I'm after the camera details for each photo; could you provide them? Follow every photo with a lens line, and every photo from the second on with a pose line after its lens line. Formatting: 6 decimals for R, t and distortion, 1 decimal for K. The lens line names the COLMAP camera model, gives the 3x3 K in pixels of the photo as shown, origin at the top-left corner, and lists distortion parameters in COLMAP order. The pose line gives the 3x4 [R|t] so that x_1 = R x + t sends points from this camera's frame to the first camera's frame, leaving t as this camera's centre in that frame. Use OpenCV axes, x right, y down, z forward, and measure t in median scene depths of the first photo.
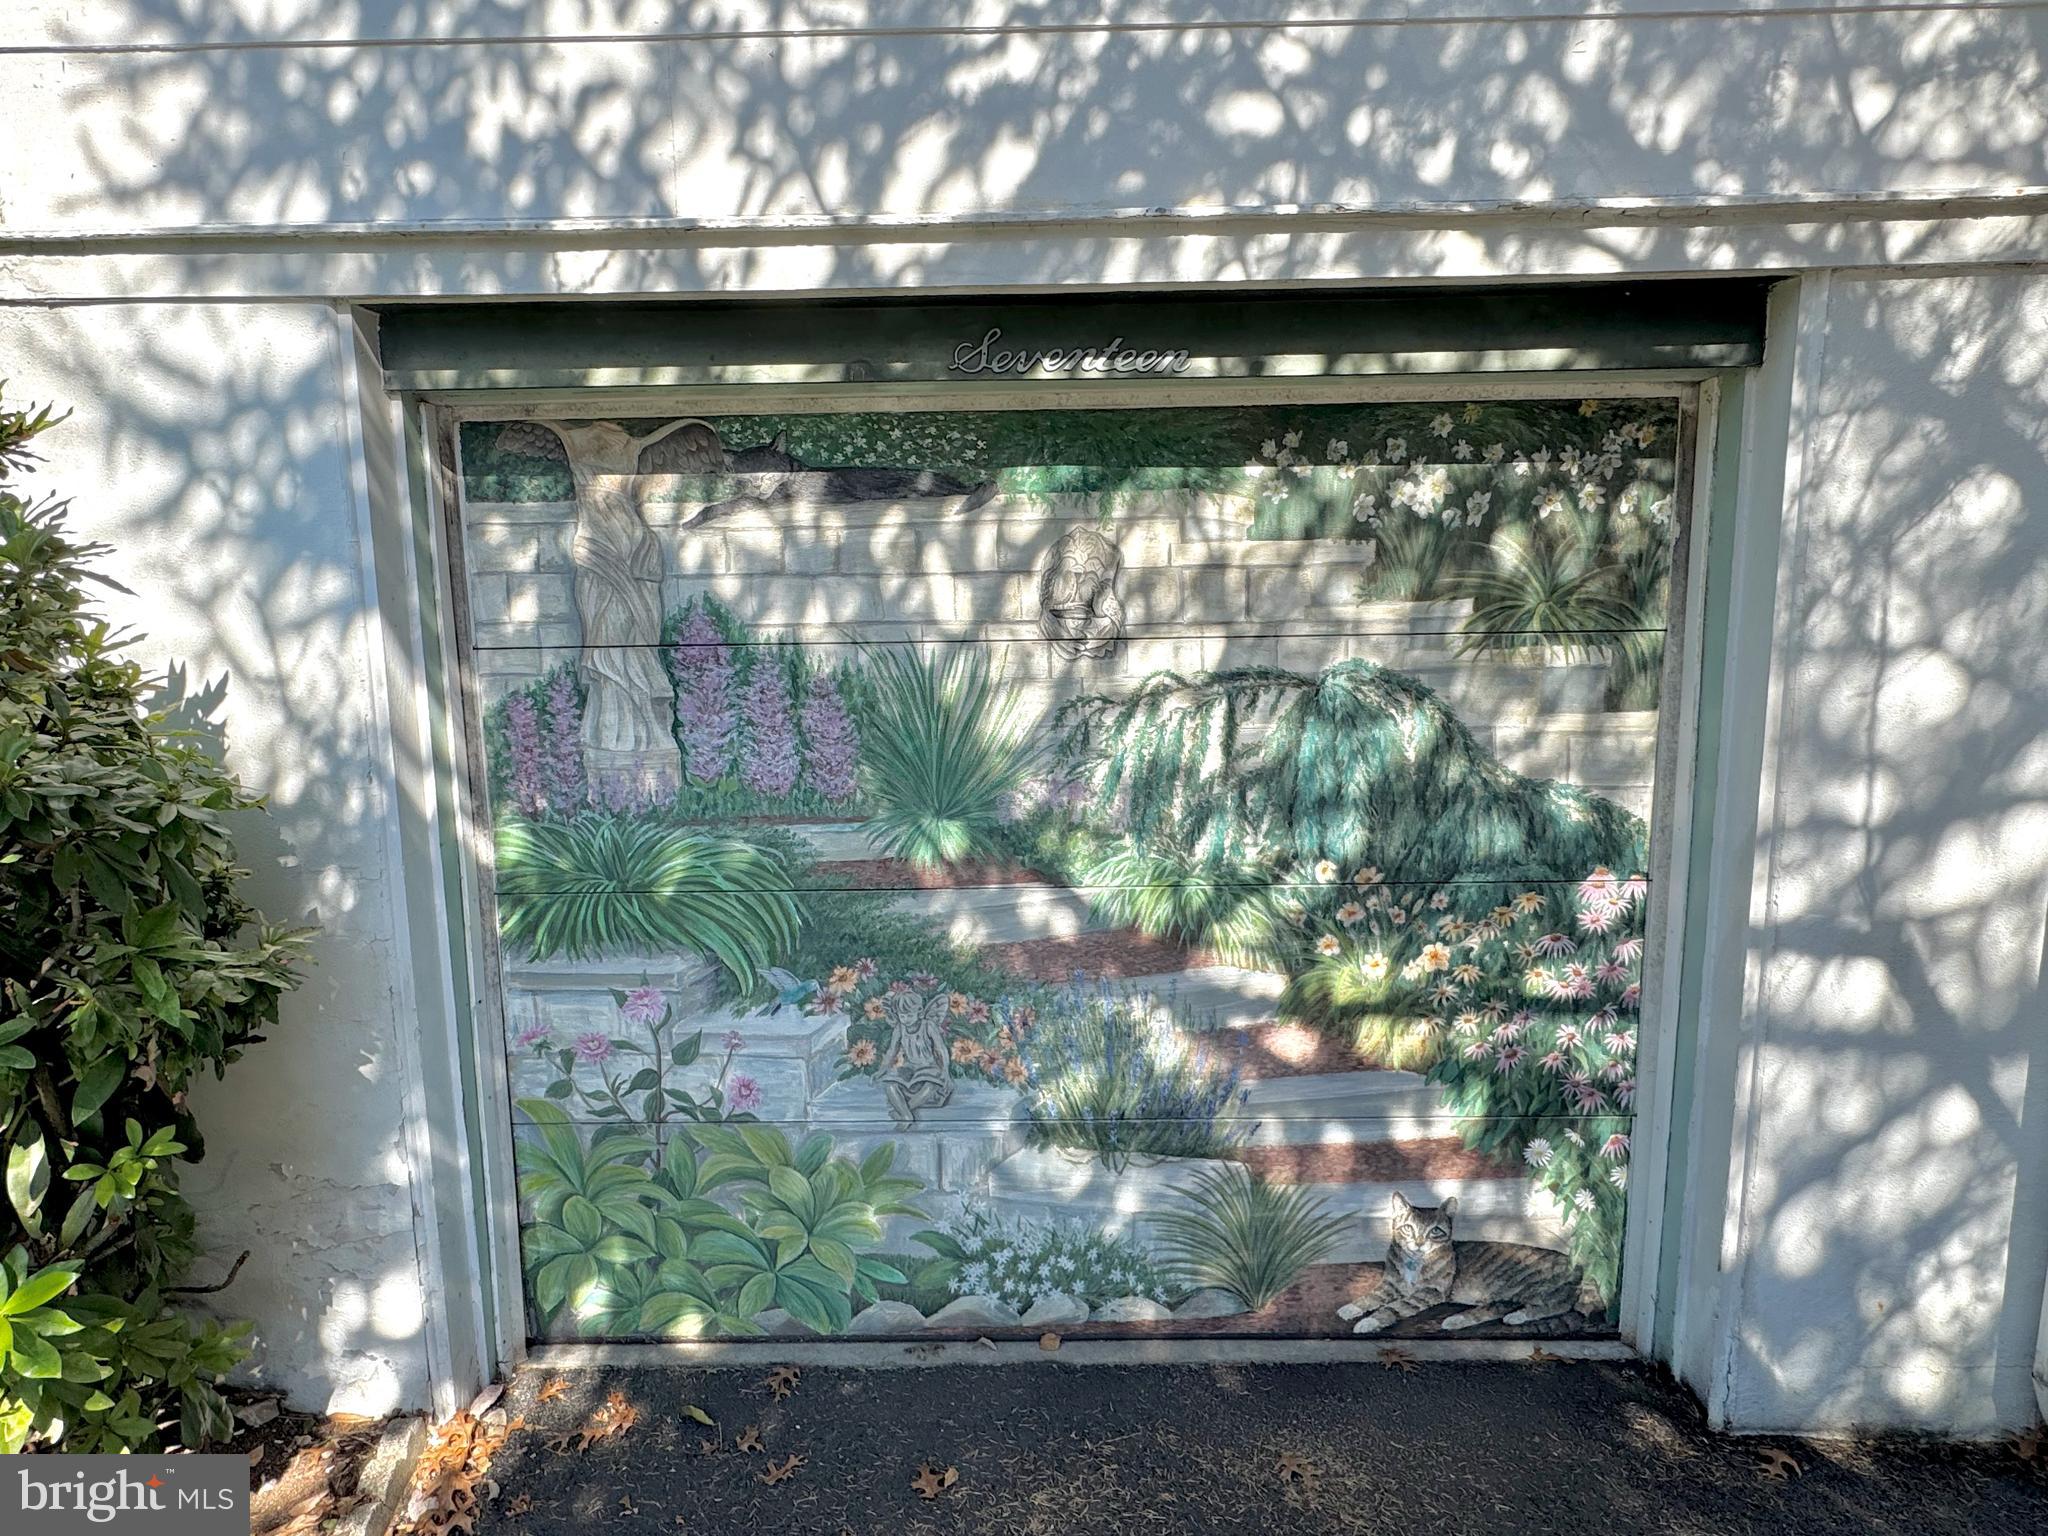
lens RADIAL K [[1167.3, 0, 1001.7], [0, 1167.3, 783.1], [0, 0, 1]] dist [0.003084, -0.004394]
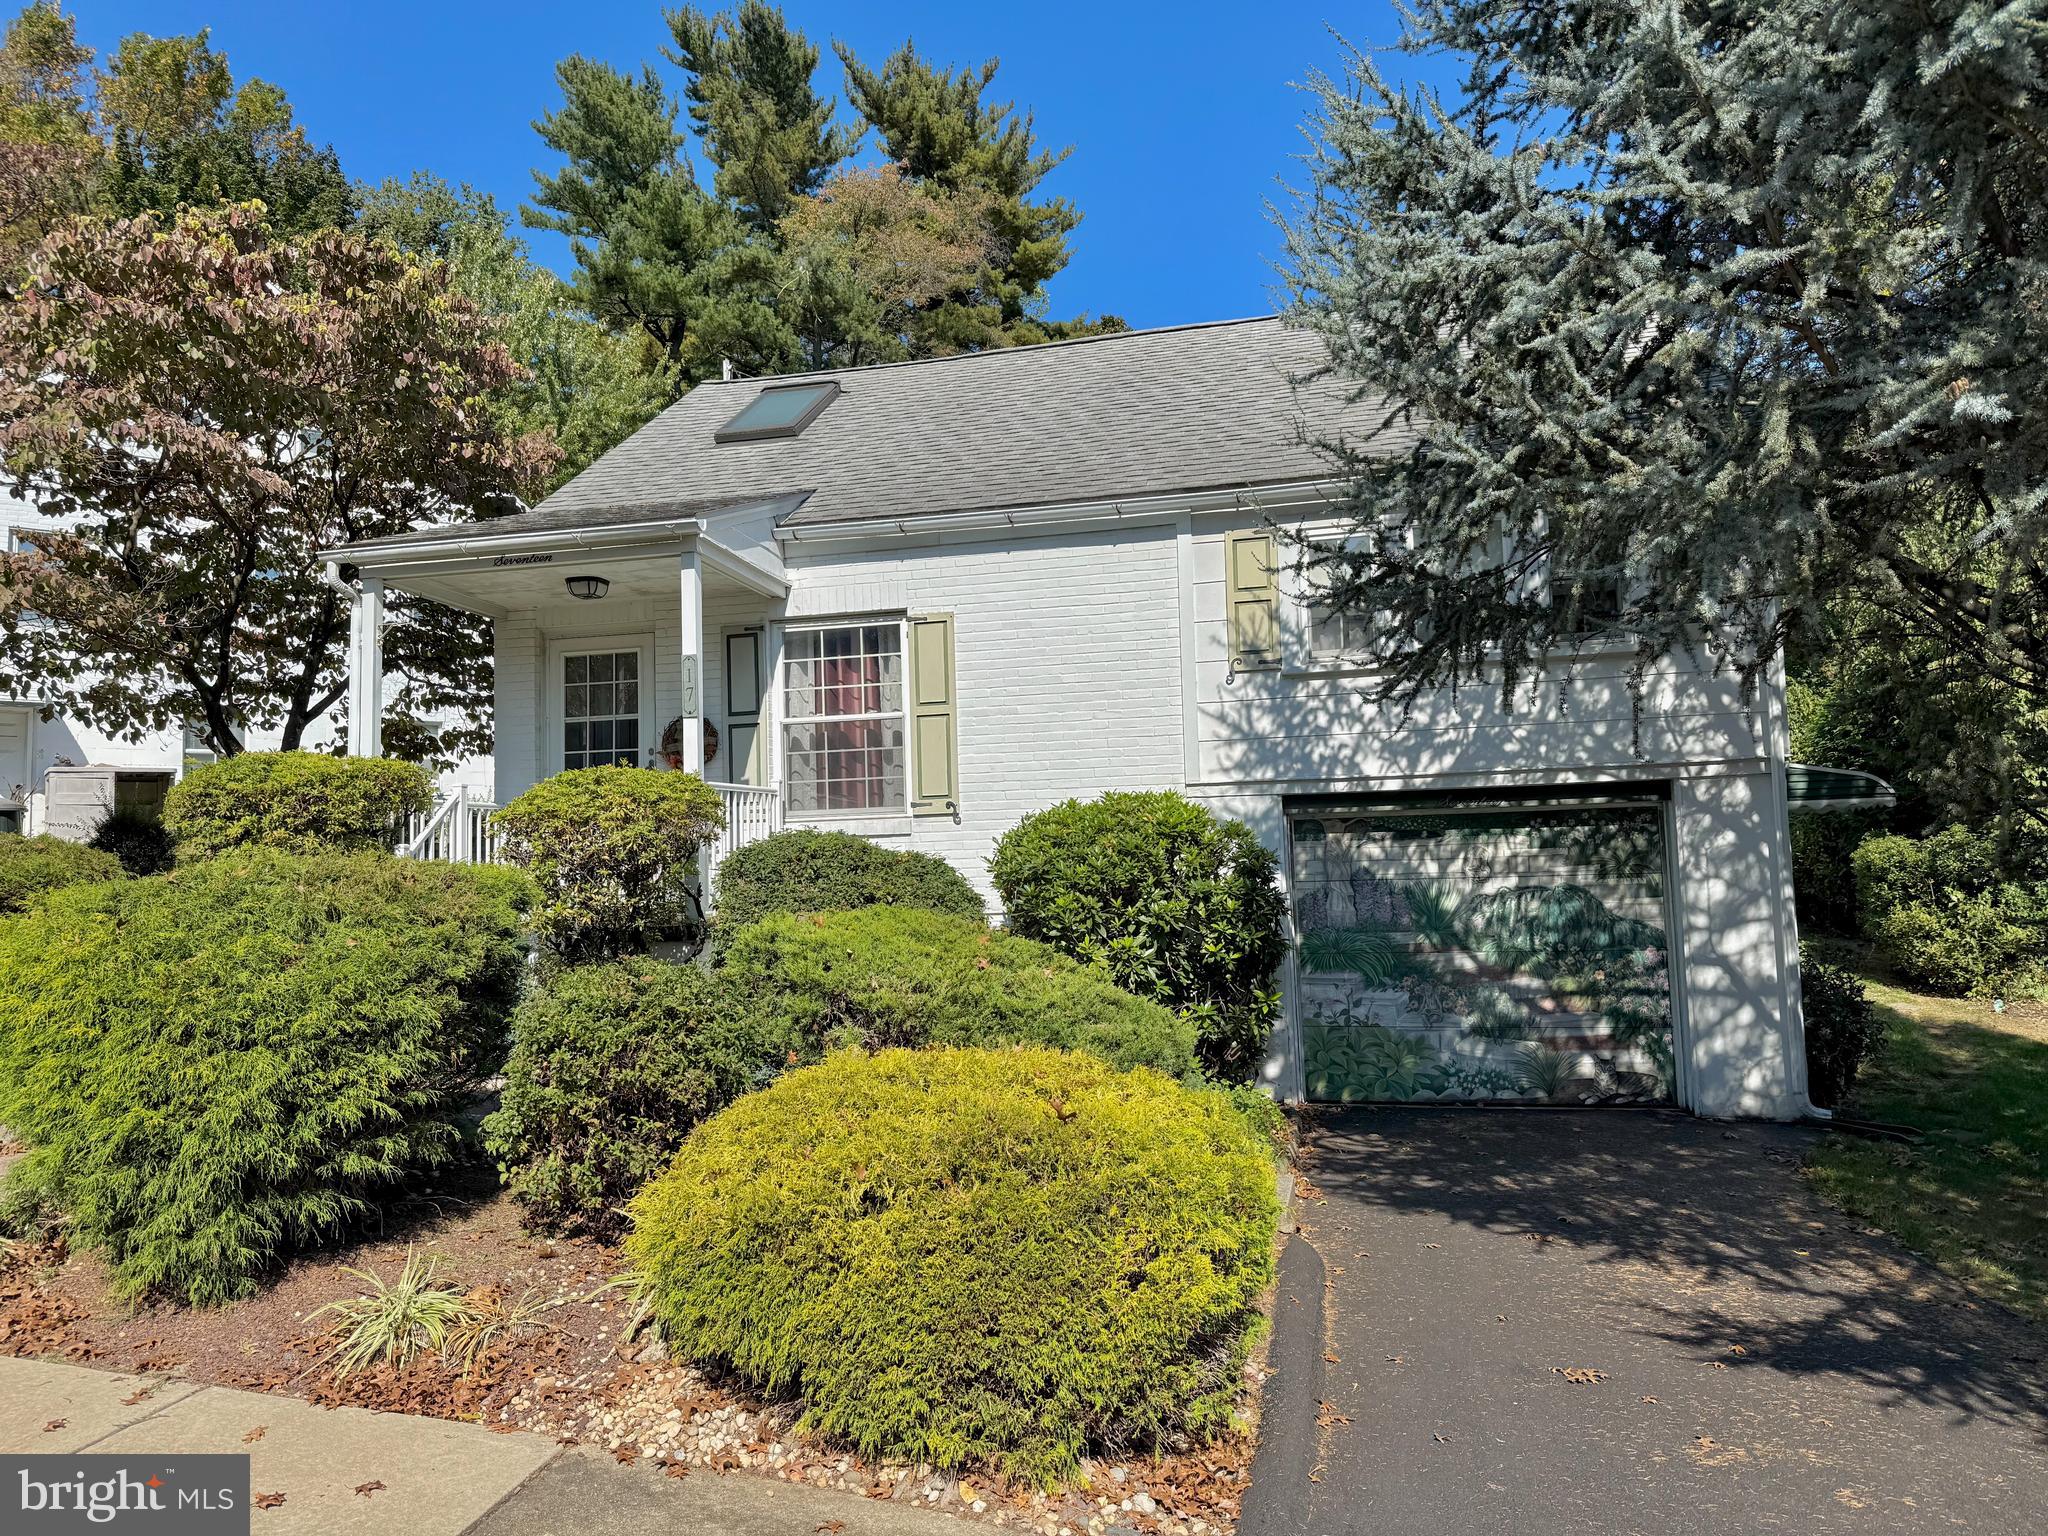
lens RADIAL K [[1388.5, 0, 1042.0], [0, 1388.5, 778.6], [0, 0, 1]] dist [0.008774, -0.011072]
pose [[0.978211, -0.024314, -0.206187, -0.361020], [-0.021463, 0.975955, -0.216913, 0.570381], [0.206503, 0.216612, 0.954168, -3.650710]]
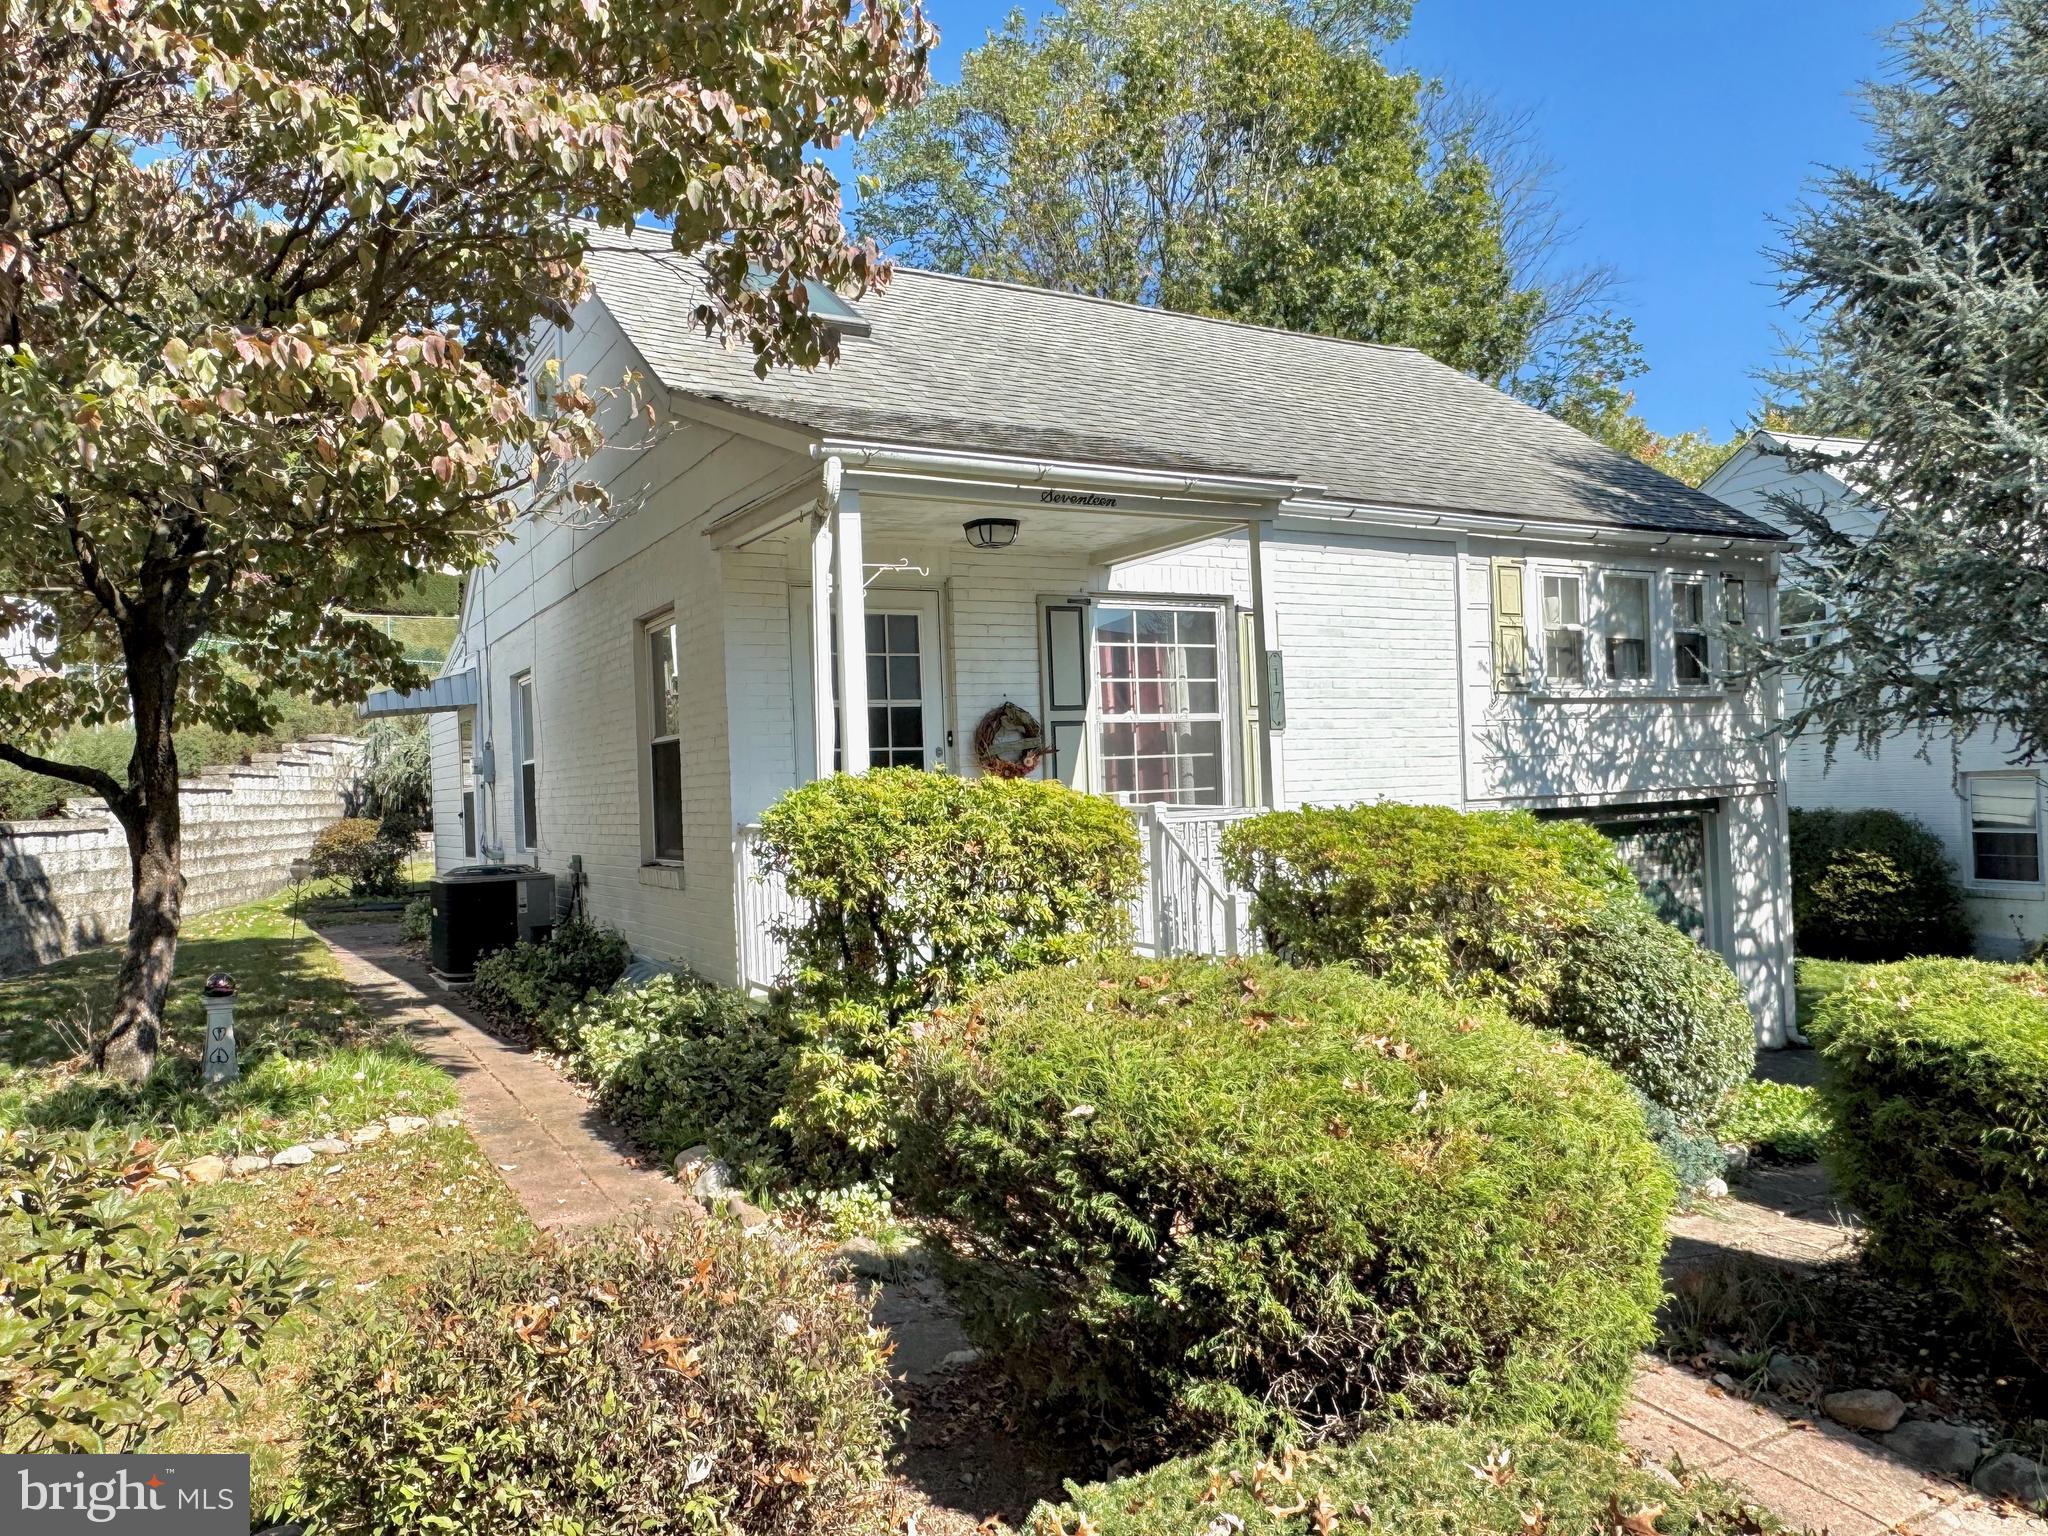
lens RADIAL K [[1388.5, 0, 1042.9], [0, 1388.5, 776.1], [0, 0, 1]] dist [0.008774, -0.011072]
pose [[0.850799, -0.012406, 0.525344, -4.700462], [0.102300, 0.984505, -0.142427, 0.014786], [-0.515437, 0.174920, 0.838885, -2.377002]]
